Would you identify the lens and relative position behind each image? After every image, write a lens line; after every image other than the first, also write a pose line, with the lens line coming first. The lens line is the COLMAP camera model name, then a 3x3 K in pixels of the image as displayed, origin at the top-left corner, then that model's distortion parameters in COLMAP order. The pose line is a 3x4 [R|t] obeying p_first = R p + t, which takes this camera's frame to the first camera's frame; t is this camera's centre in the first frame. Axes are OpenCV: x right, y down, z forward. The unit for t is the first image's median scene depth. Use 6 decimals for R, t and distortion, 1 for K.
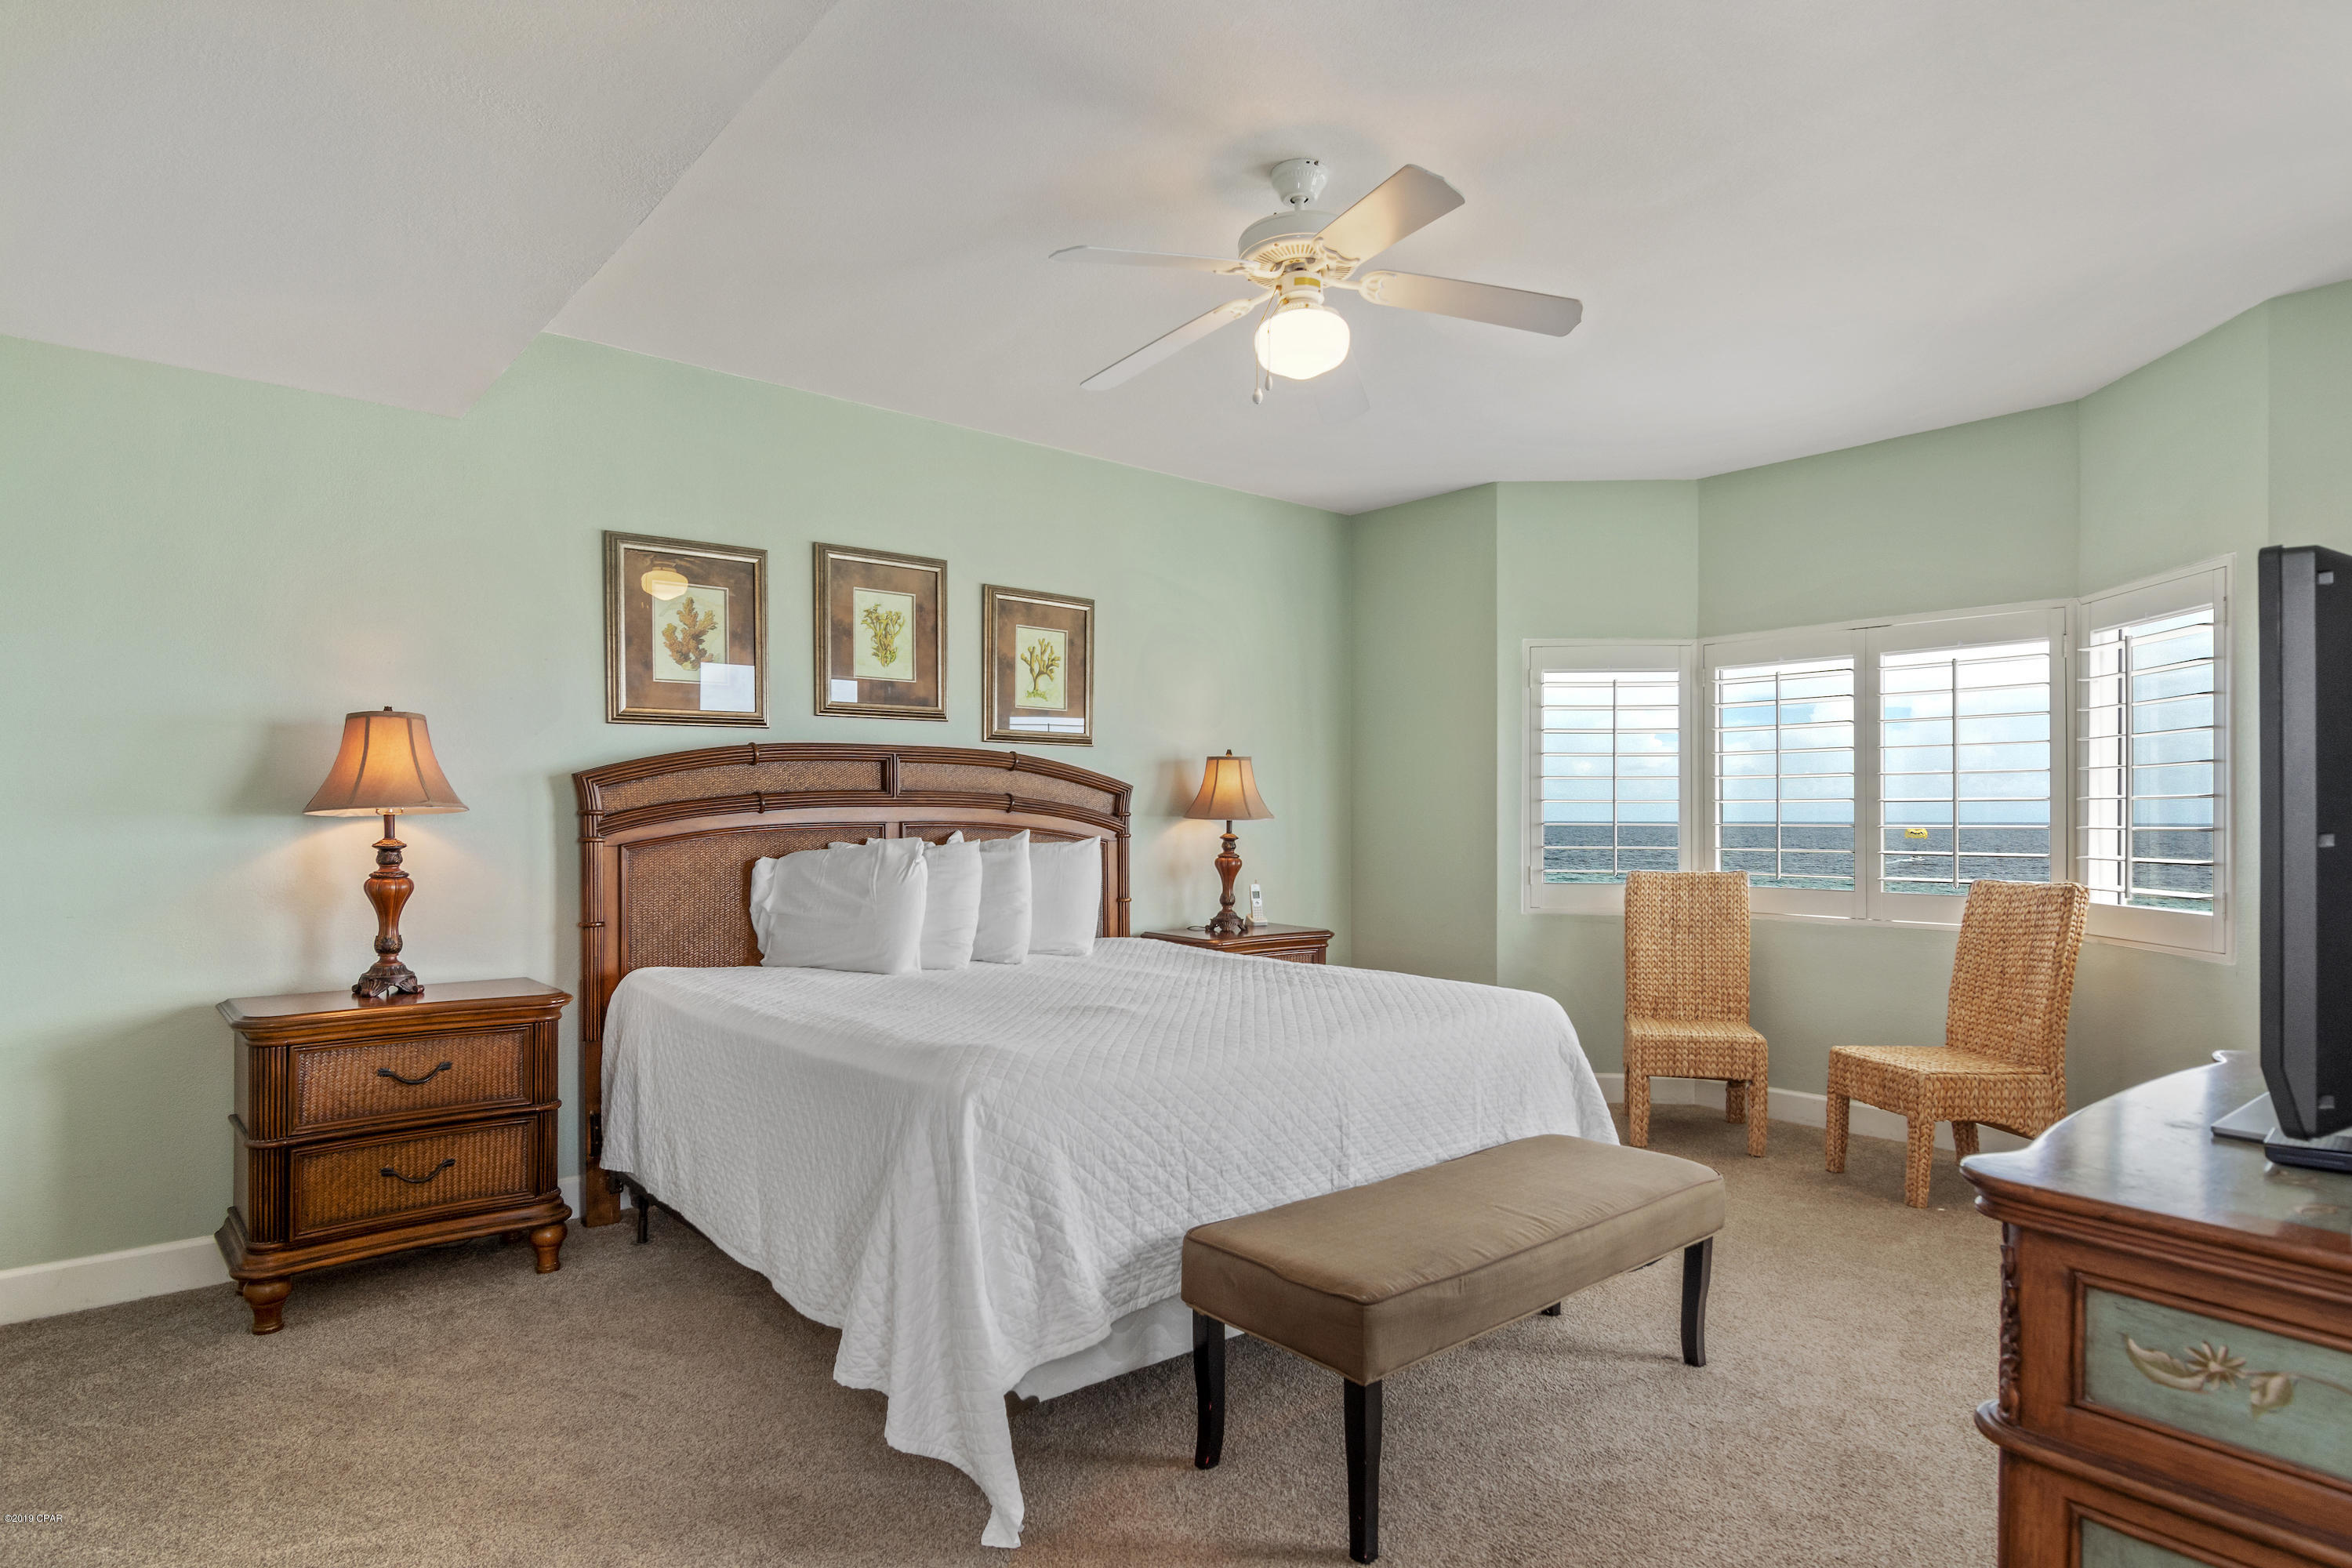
lens RADIAL K [[1233.7, 0, 1174.0], [0, 1233.7, 794.9], [0, 0, 1]] dist [-0.002055, -0.000637]
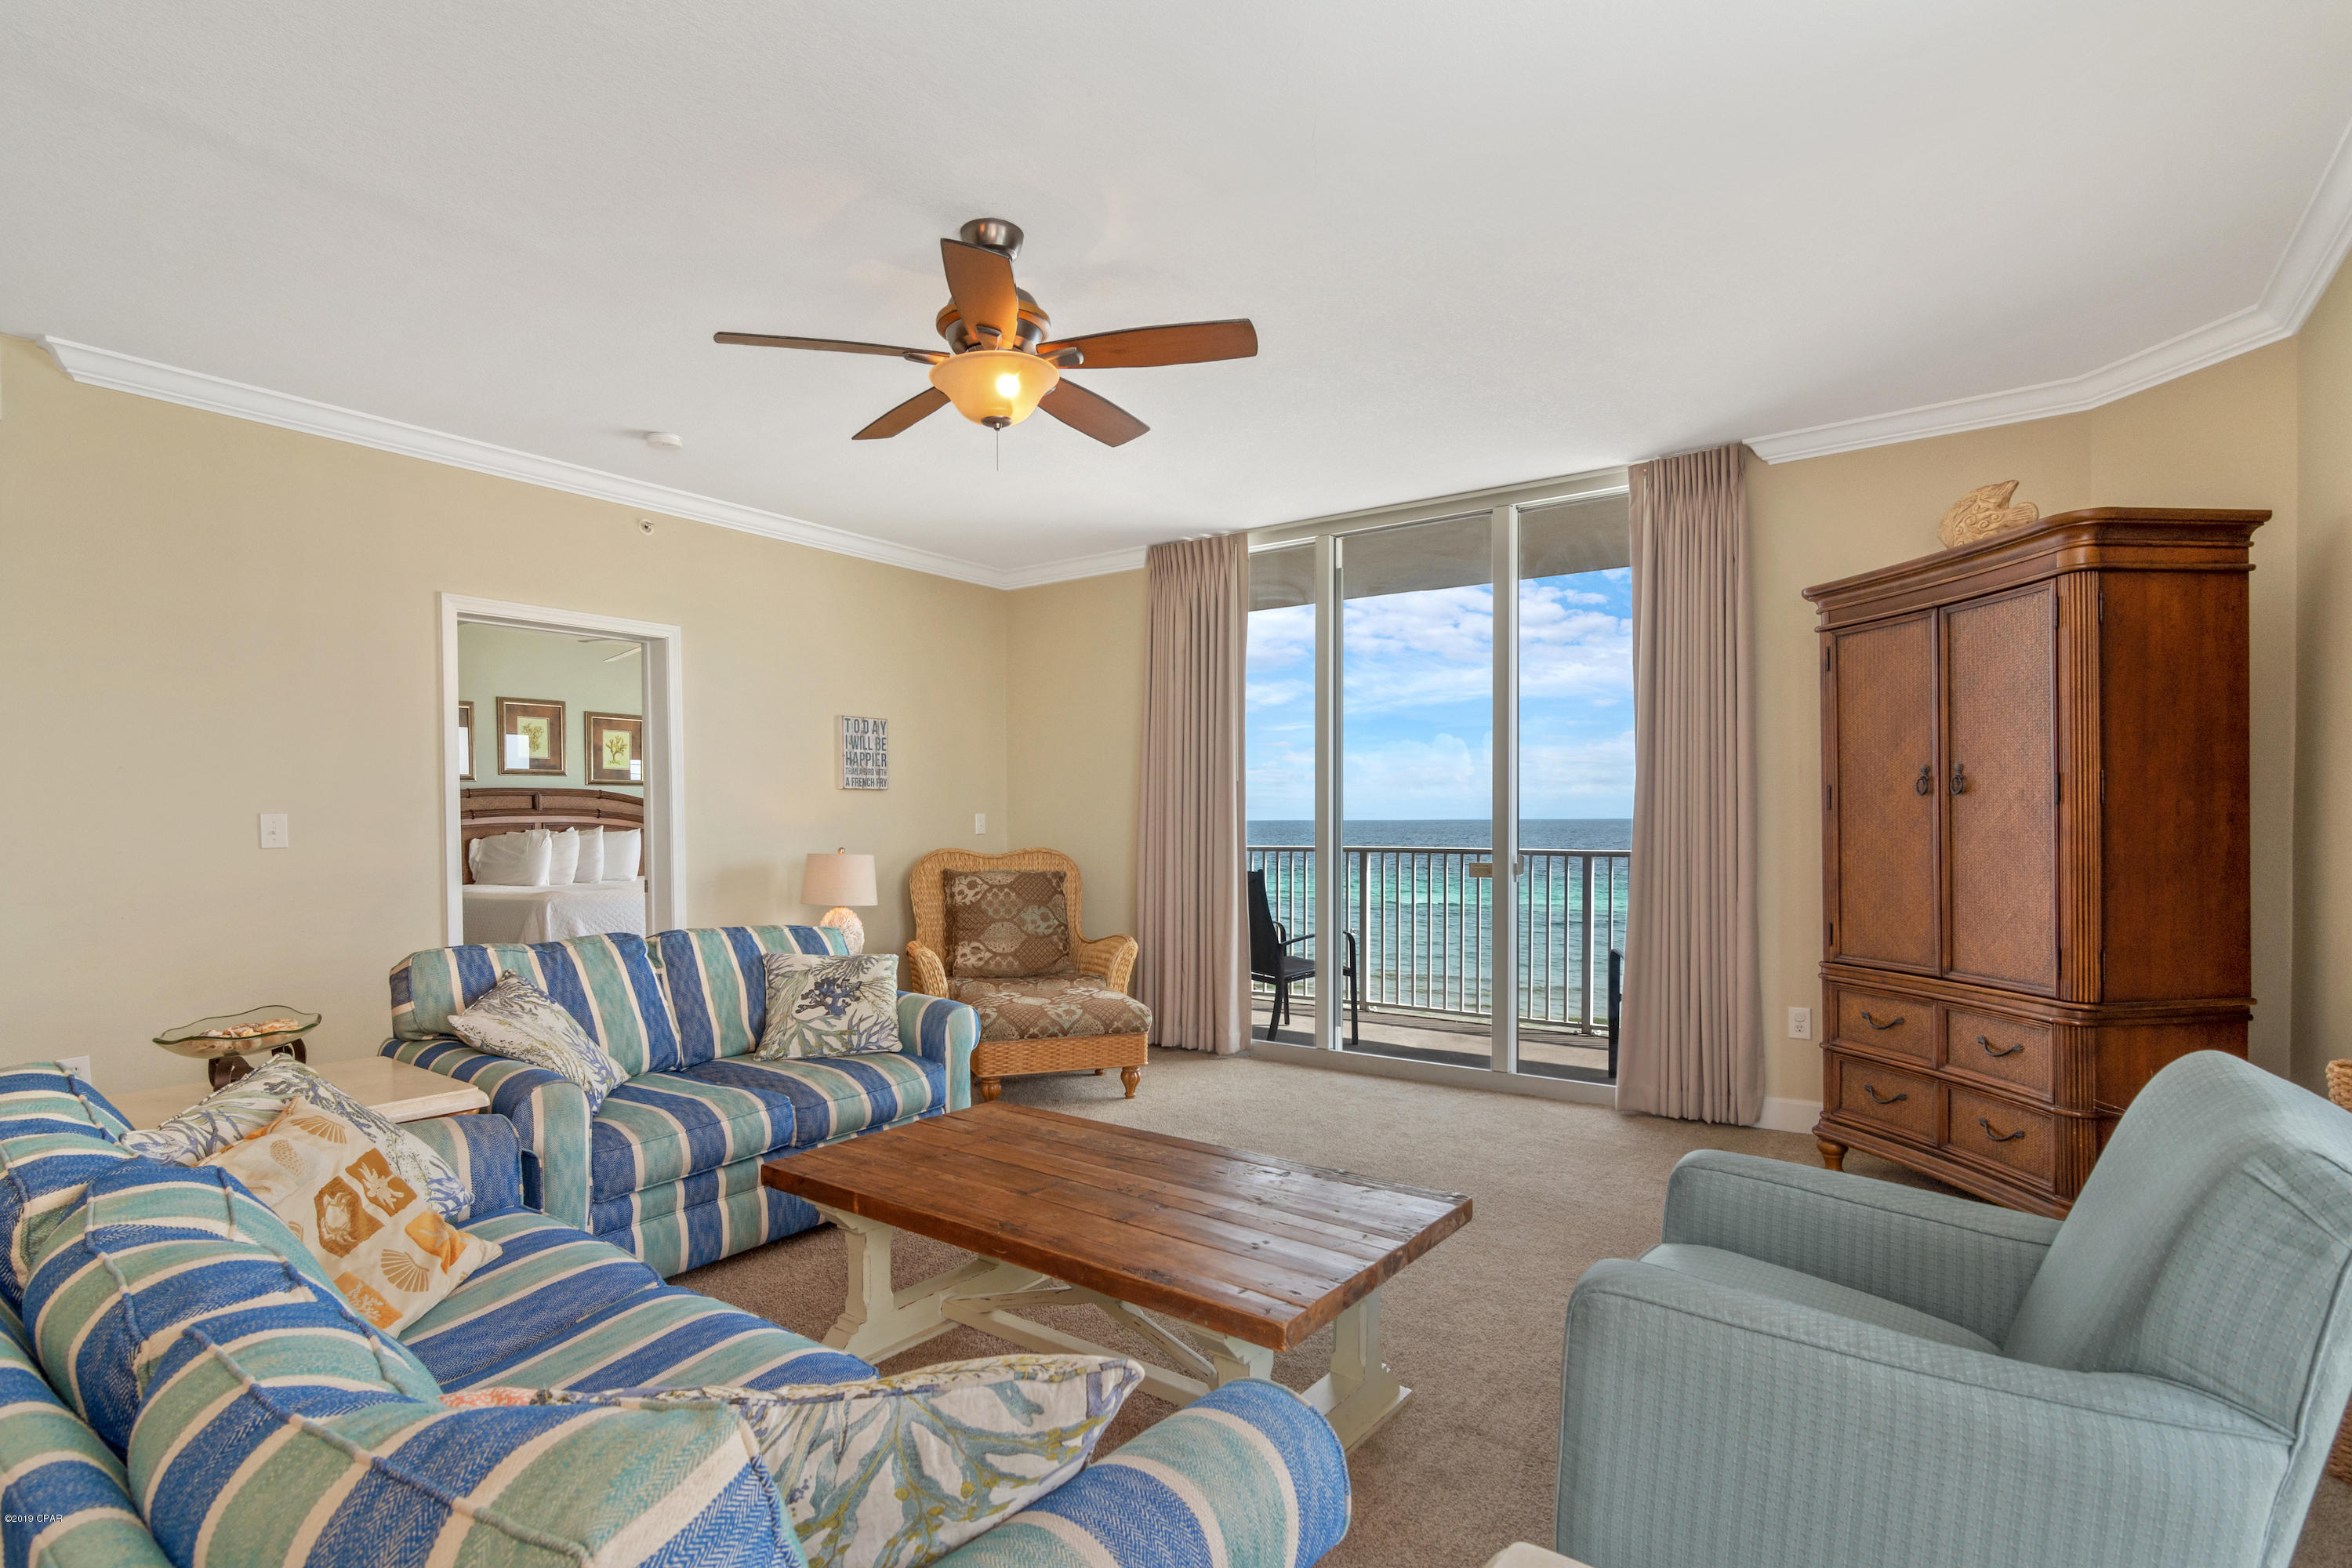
lens RADIAL K [[1161.0, 0, 1174.4], [0, 1161.0, 822.7], [0, 0, 1]] dist [-0.000230, 0.000876]
pose [[0.971793, -0.006075, 0.235757, 0.389904], [0.000645, 0.999733, 0.023106, -0.025262], [-0.235834, -0.022302, 0.971537, -1.292982]]
